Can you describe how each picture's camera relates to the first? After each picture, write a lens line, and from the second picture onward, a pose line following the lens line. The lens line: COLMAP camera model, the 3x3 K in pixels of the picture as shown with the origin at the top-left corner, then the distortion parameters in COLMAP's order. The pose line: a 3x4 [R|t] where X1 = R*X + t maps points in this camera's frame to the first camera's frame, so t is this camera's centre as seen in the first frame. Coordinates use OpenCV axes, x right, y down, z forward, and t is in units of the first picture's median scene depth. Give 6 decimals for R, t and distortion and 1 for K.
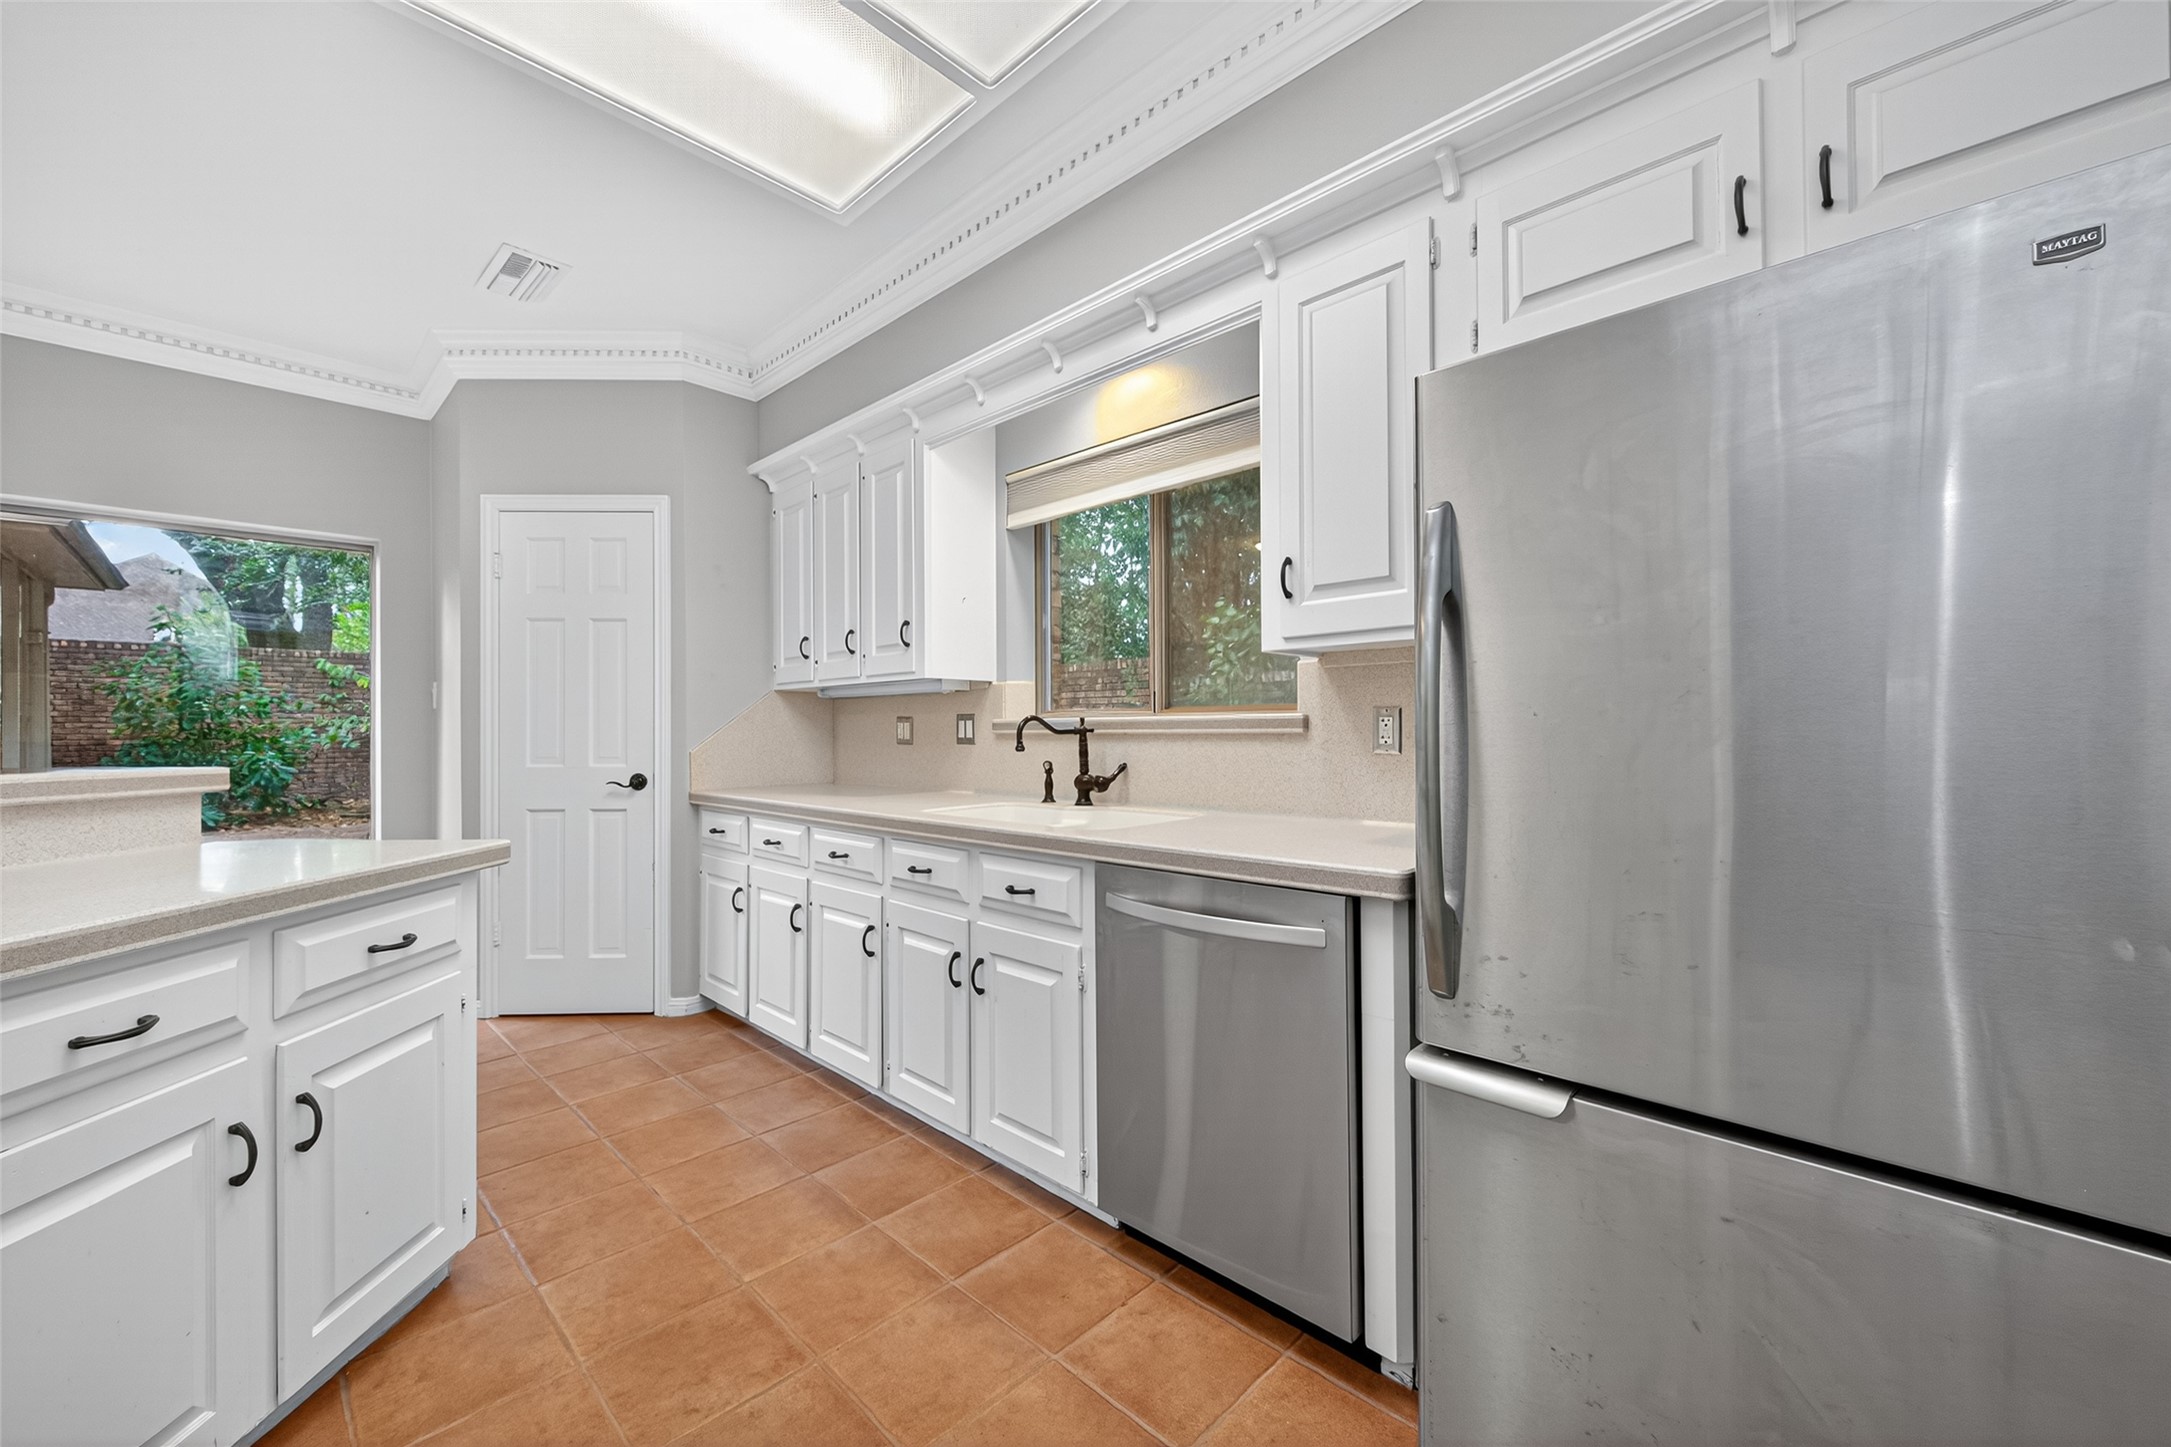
lens RADIAL K [[838.8, 0, 1090.2], [0, 838.8, 726.6], [0, 0, 1]] dist [0.005792, -0.002978]
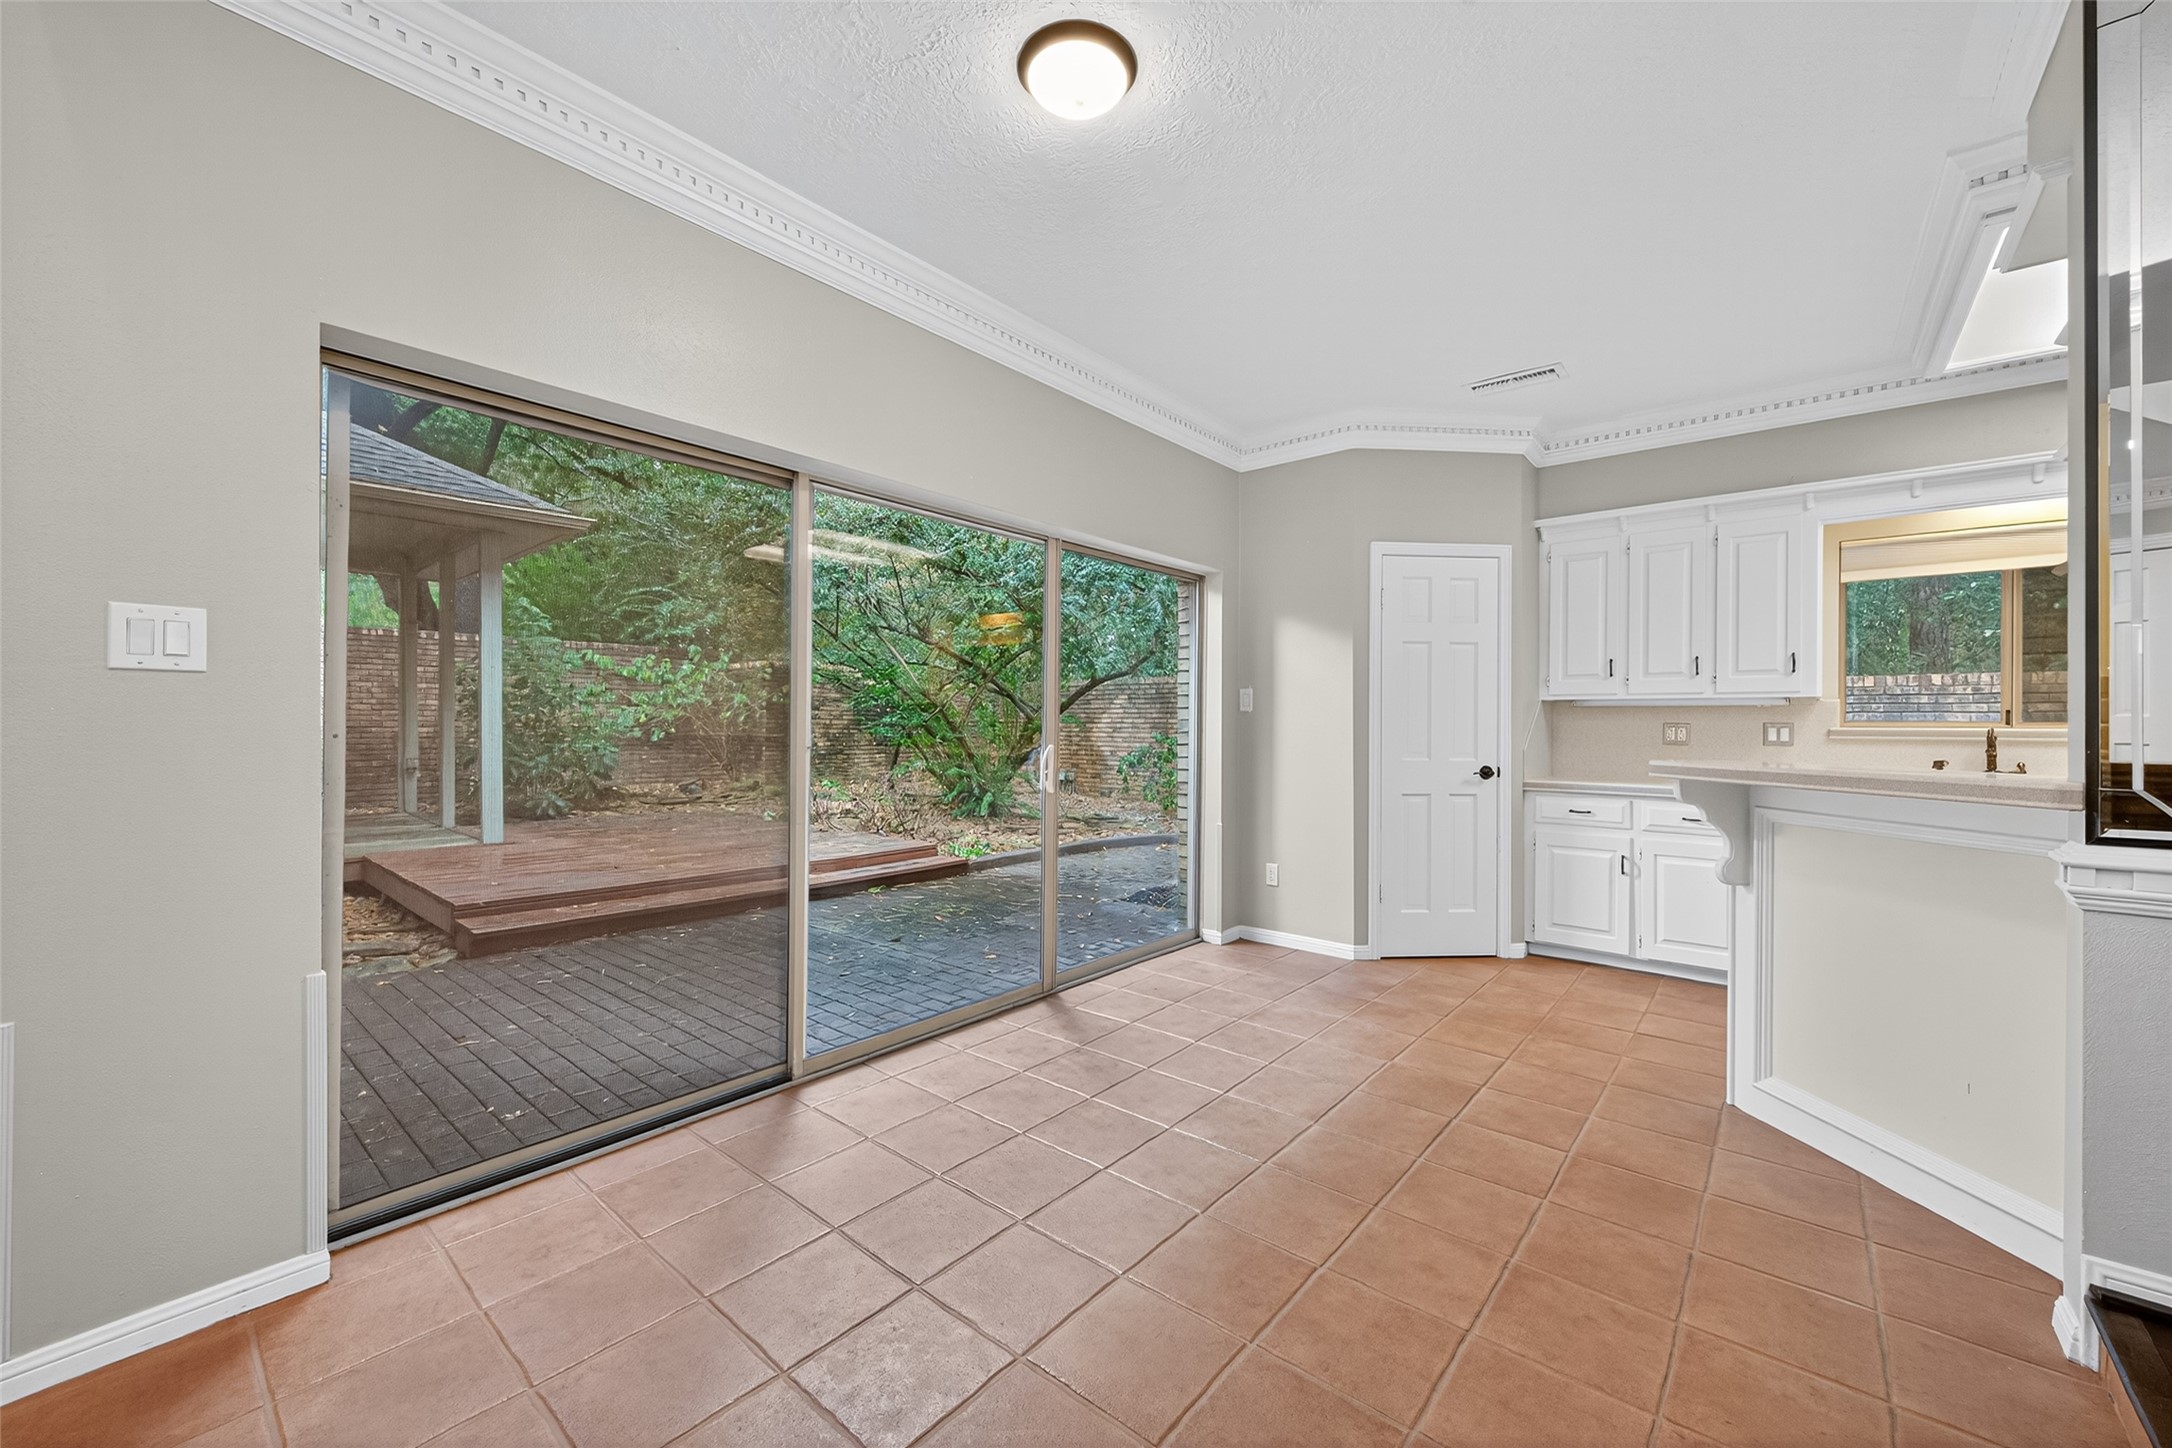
lens RADIAL K [[843.6, 0, 1089.5], [0, 843.6, 723.8], [0, 0, 1]] dist [0.007373, -0.002531]
pose [[0.997807, 0.011712, 0.065142, -1.516622], [-0.011922, 0.999925, 0.002834, -0.005148], [-0.065104, -0.003605, 0.997872, -0.282114]]
